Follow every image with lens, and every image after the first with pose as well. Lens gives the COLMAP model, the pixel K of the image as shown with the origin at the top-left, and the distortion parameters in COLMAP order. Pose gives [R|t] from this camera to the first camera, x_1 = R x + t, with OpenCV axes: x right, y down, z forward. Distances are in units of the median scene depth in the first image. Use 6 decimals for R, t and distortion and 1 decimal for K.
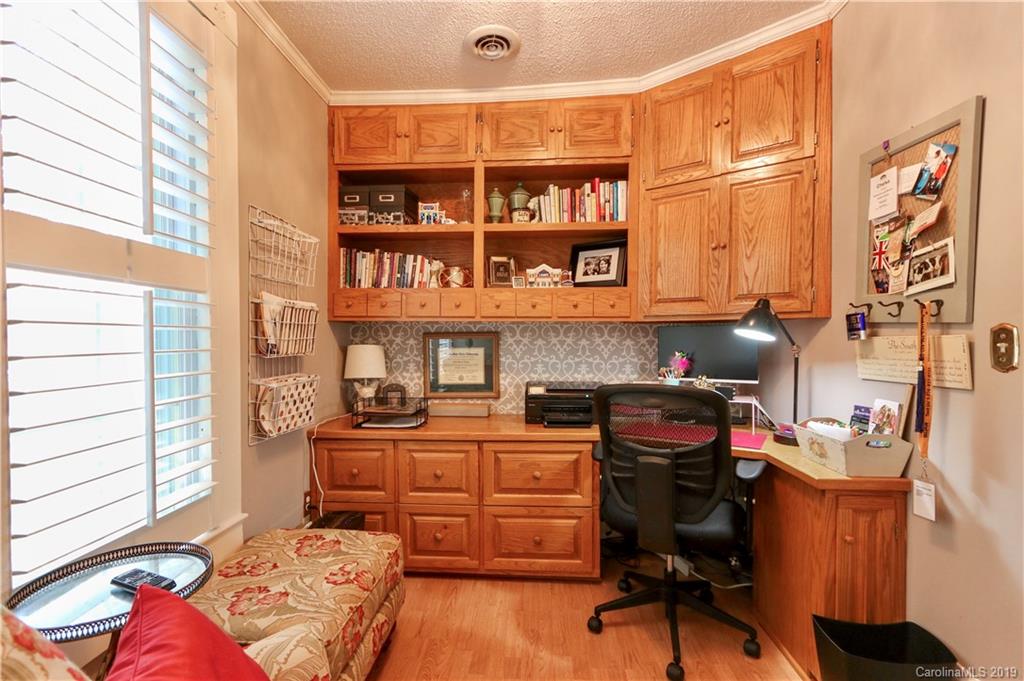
lens RADIAL K [[465.6, 0, 506.2], [0, 465.6, 346.0], [0, 0, 1]] dist [0.005230, 0.001779]
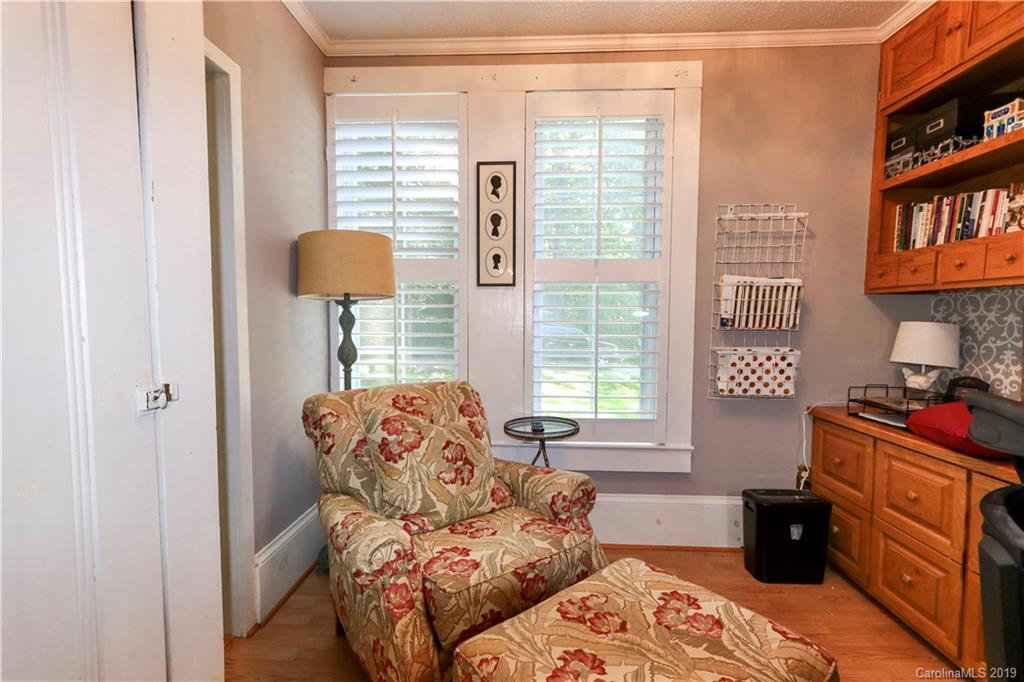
lens RADIAL K [[465.6, 0, 508.5], [0, 465.6, 344.6], [0, 0, 1]] dist [0.005230, 0.001779]
pose [[0.040215, 0.056705, -0.997581, 0.485682], [-0.018112, 0.998266, 0.056013, 0.004352], [0.999027, 0.015816, 0.041172, 0.283925]]
